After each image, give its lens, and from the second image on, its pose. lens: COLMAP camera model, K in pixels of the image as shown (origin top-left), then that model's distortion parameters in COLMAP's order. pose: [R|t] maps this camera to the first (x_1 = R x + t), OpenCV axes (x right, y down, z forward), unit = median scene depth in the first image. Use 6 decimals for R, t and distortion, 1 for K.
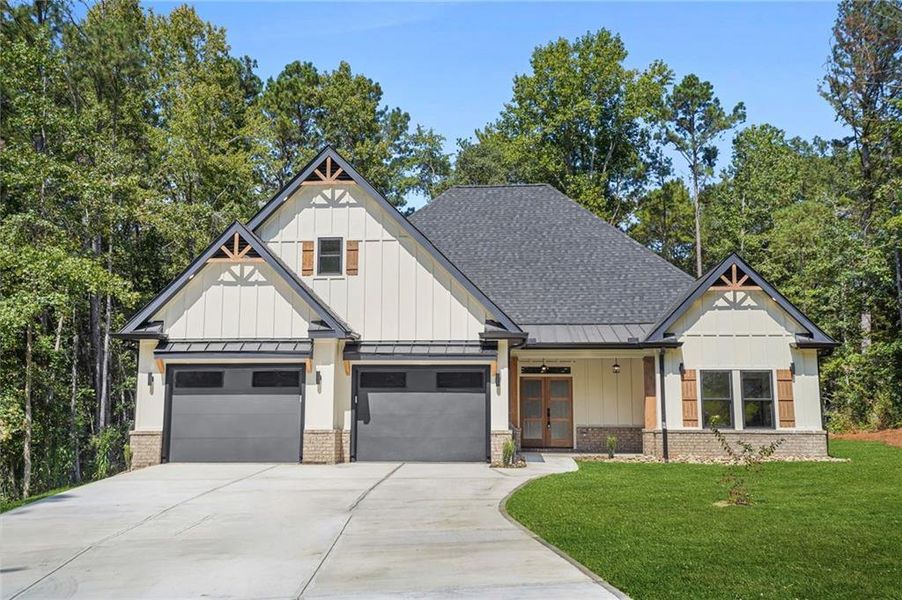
lens RADIAL K [[857.2, 0, 451.0], [0, 857.2, 300.0], [0, 0, 1]] dist [0.048021, 0.005853]
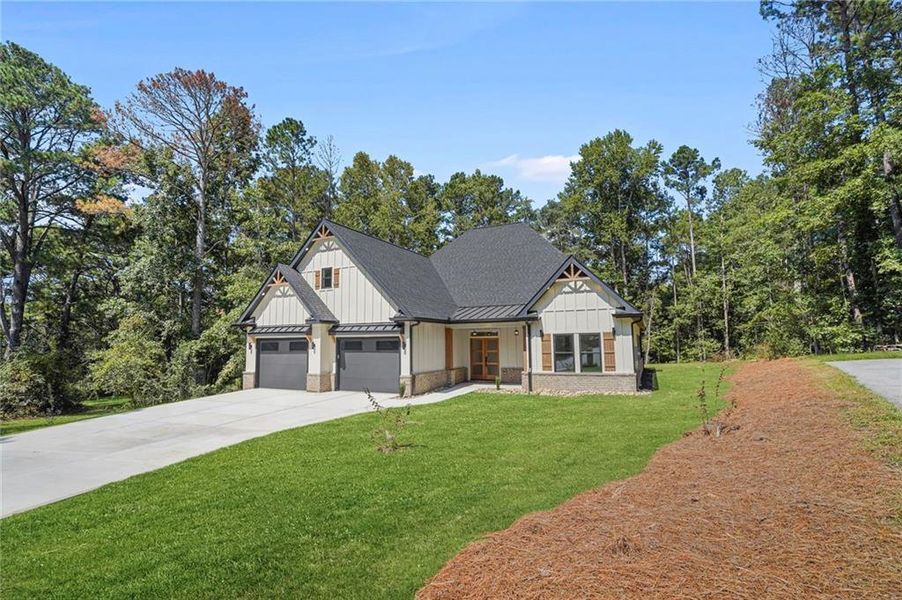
lens RADIAL K [[416.9, 0, 451.0], [0, 416.9, 300.0], [0, 0, 1]] dist [-0.051070, 0.000456]
pose [[0.931934, -0.051152, -0.359002, 0.418011], [0.061863, 0.997915, 0.018404, -0.004324], [0.357312, -0.039360, 0.933155, 0.263677]]
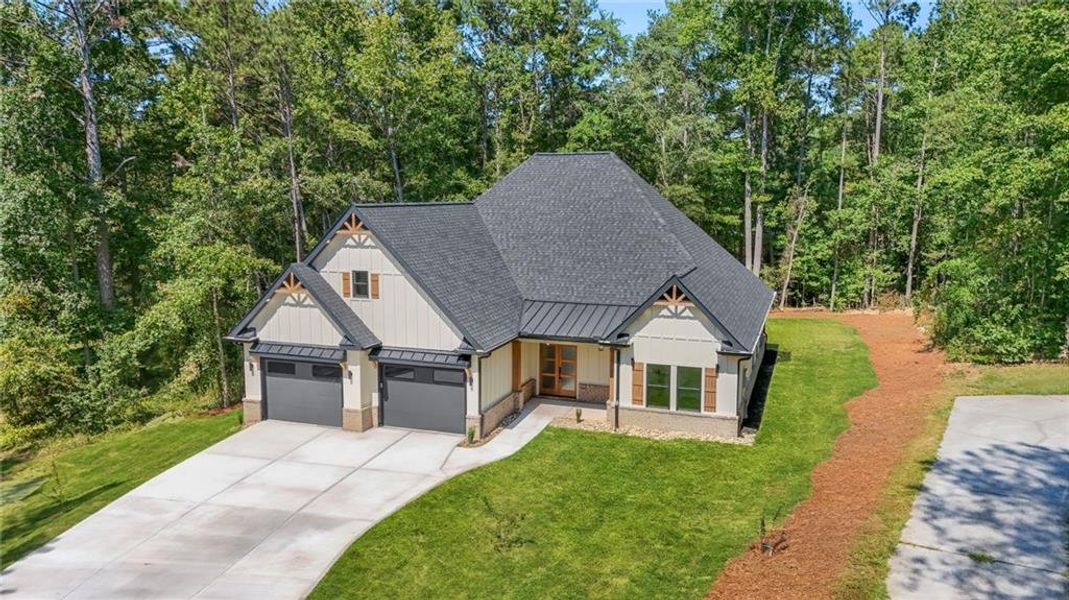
lens RADIAL K [[772.0, 0, 534.5], [0, 772.0, 300.0], [0, 0, 1]] dist [0.139703, -0.243452]
pose [[0.965885, 0.036729, -0.256355, 0.453068], [0.033017, 0.964349, 0.262566, -0.345524], [0.256859, -0.262072, 0.930237, -0.107988]]
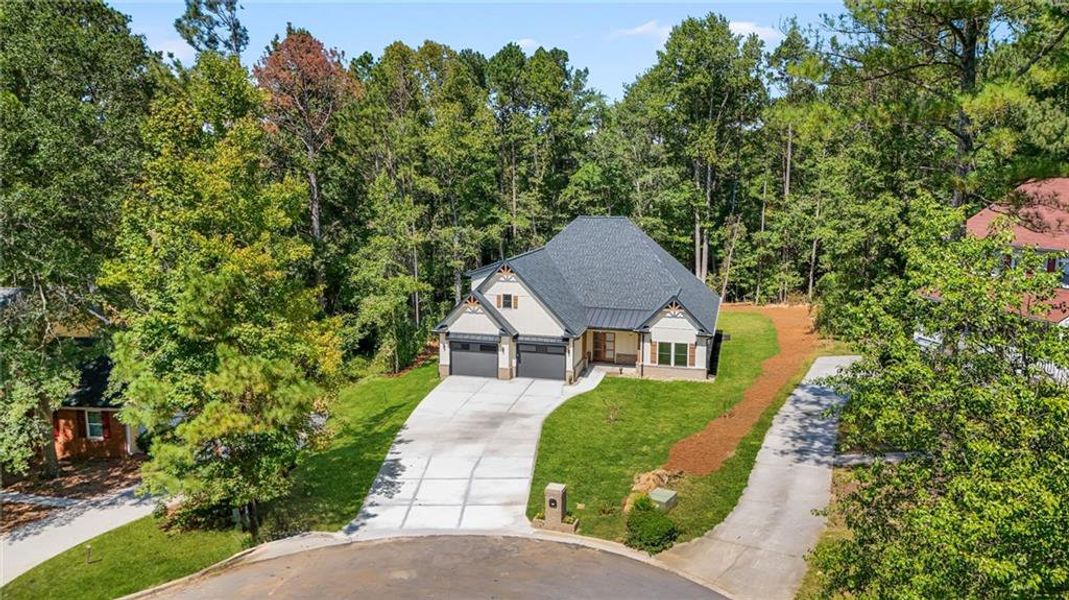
lens RADIAL K [[772.0, 0, 534.5], [0, 772.0, 300.0], [0, 0, 1]] dist [0.139703, -0.243452]
pose [[0.983637, 0.031415, -0.177400, 0.354064], [0.019943, 0.959641, 0.280521, -0.705494], [0.179053, -0.279469, 0.943312, -1.187549]]
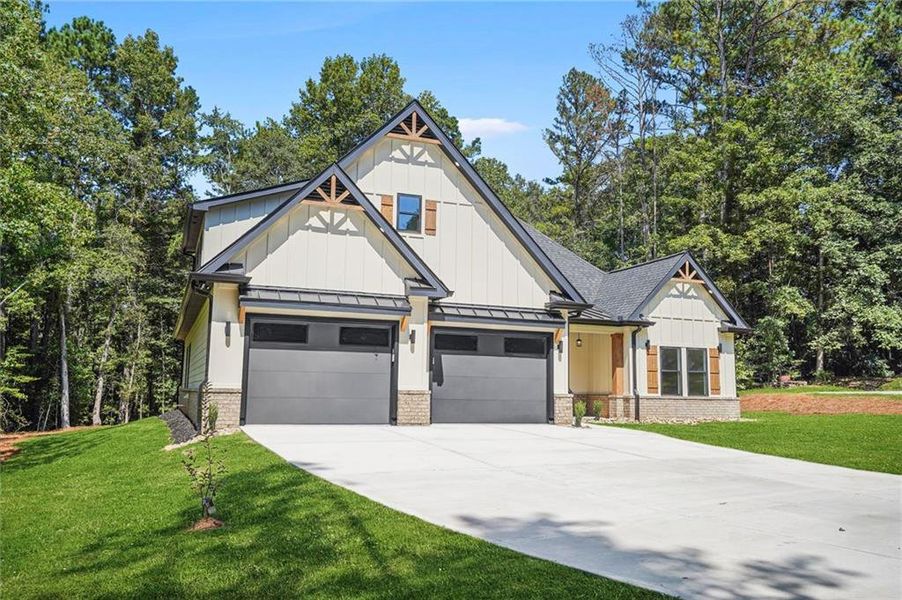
lens RADIAL K [[723.2, 0, 451.0], [0, 723.2, 300.0], [0, 0, 1]] dist [0.012412, 0.006299]
pose [[0.899955, 0.069014, 0.430486, -0.441279], [-0.072942, 0.997309, -0.007396, 0.049190], [-0.429838, -0.024745, 0.902567, 0.233515]]
